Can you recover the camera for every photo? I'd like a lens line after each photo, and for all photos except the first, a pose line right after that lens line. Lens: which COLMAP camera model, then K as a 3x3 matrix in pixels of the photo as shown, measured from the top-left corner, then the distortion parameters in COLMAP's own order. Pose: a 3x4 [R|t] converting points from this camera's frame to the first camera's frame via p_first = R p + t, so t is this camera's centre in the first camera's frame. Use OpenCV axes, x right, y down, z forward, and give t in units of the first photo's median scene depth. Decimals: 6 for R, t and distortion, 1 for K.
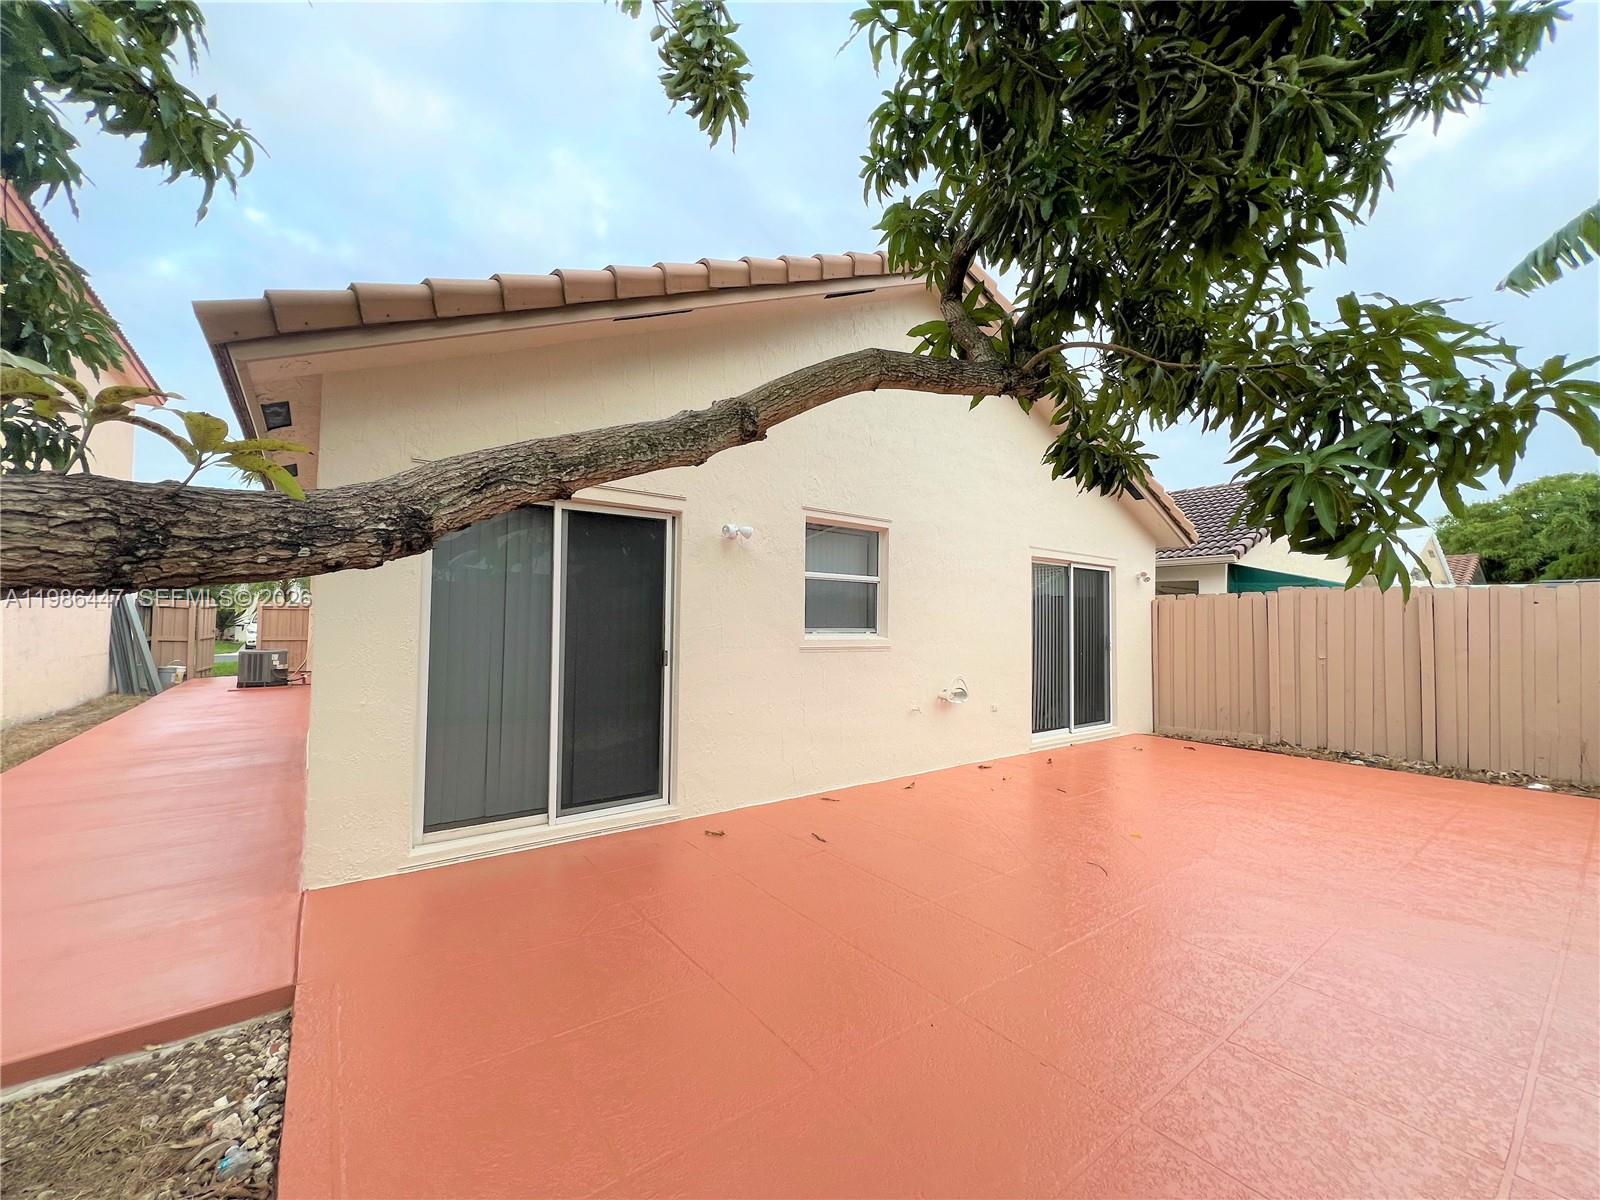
lens RADIAL K [[638.4, 0, 793.1], [0, 638.4, 603.1], [0, 0, 1]] dist [0.001377, 0.000276]
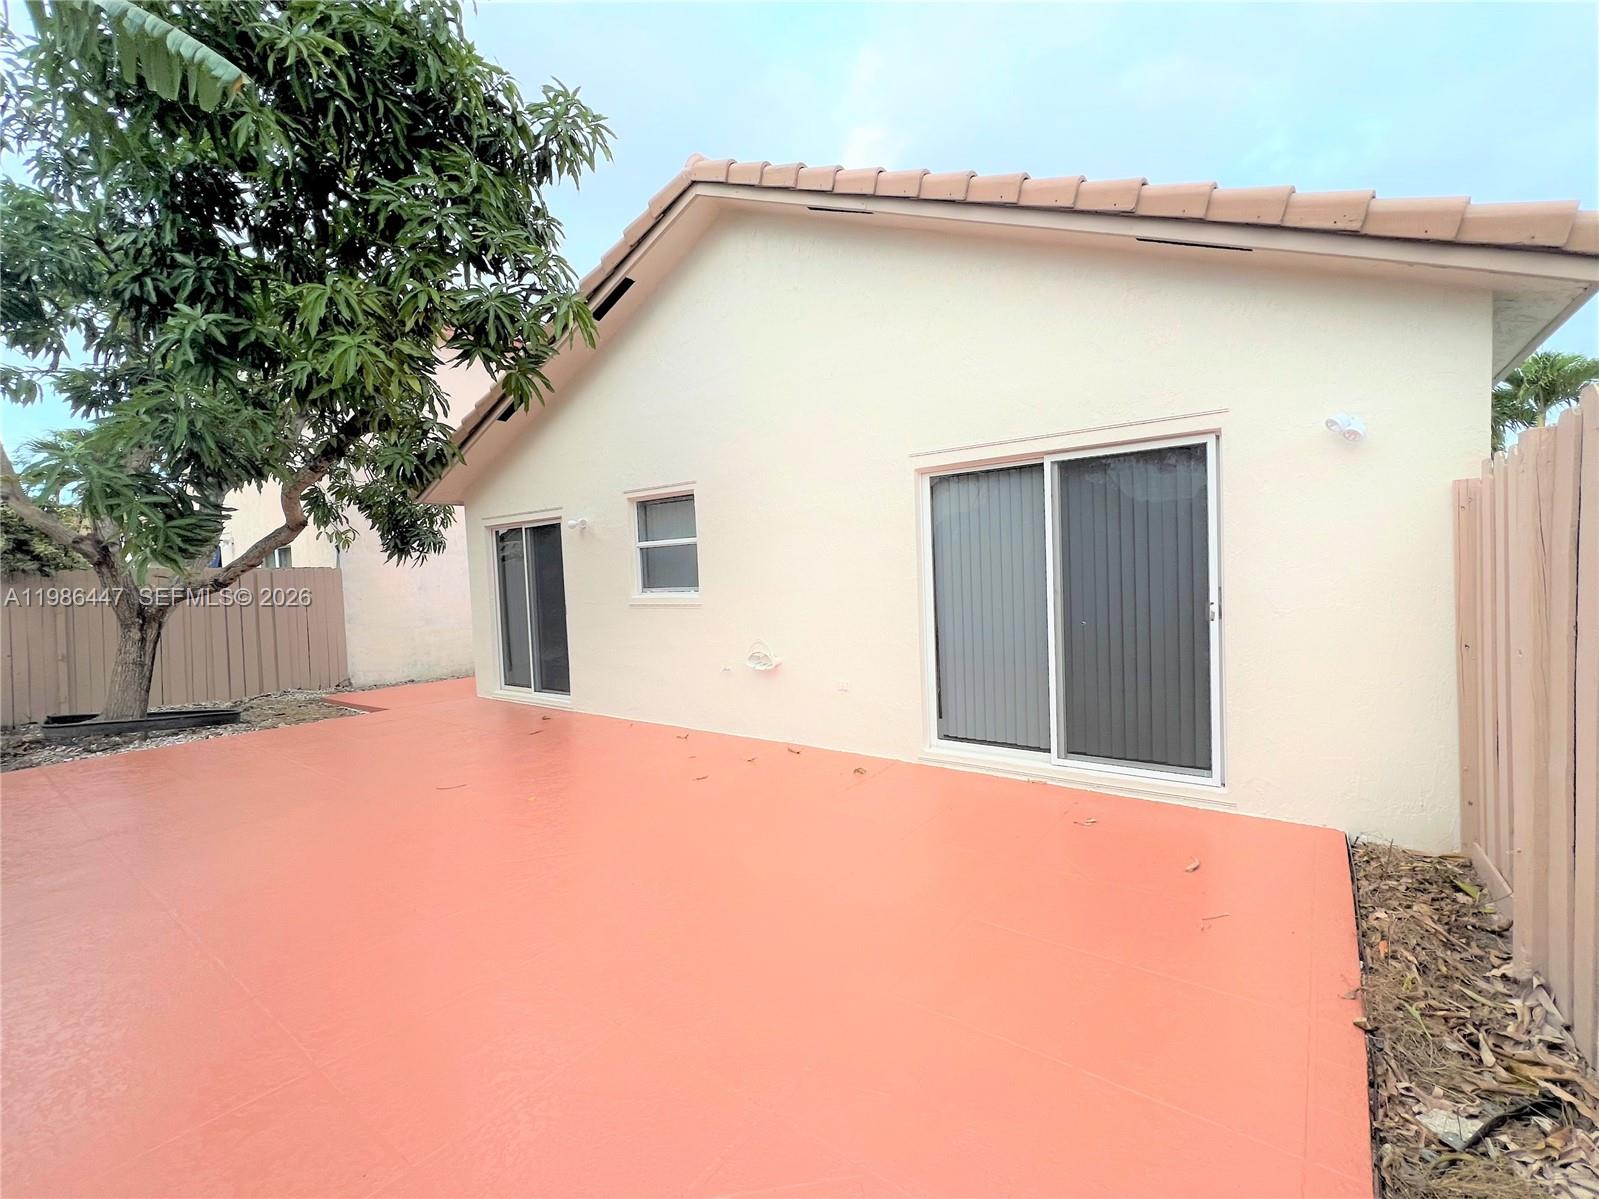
lens RADIAL K [[638.0, 0, 792.6], [0, 638.0, 602.6], [0, 0, 1]] dist [0.001377, 0.000276]
pose [[0.302688, 0.019708, -0.952886, 1.286511], [0.078735, 0.995852, 0.045607, 0.032958], [0.949832, -0.088831, 0.299881, 0.909725]]
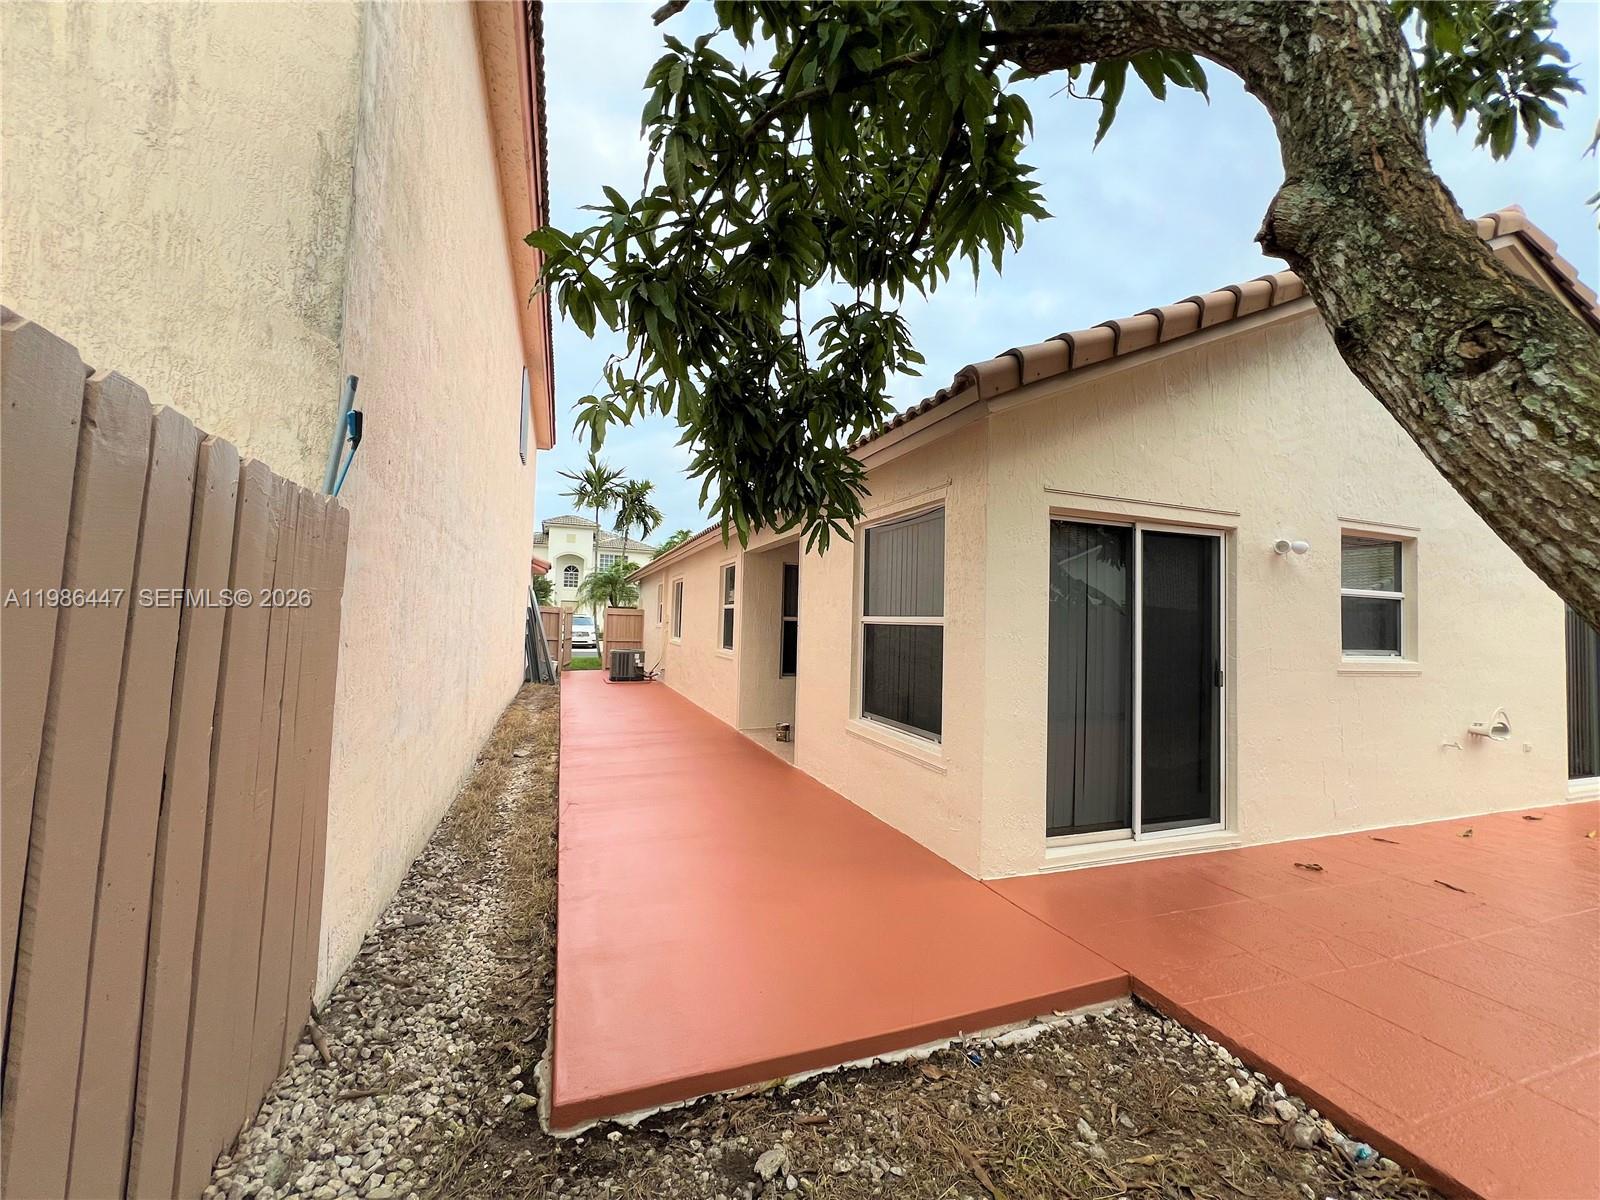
lens RADIAL K [[638.4, 0, 793.1], [0, 638.4, 603.1], [0, 0, 1]] dist [0.001377, 0.000276]
pose [[0.960084, 0.006108, -0.279645, -0.481737], [-0.008691, 0.999930, -0.007999, -0.013670], [0.279577, 0.010110, 0.960070, -0.104129]]
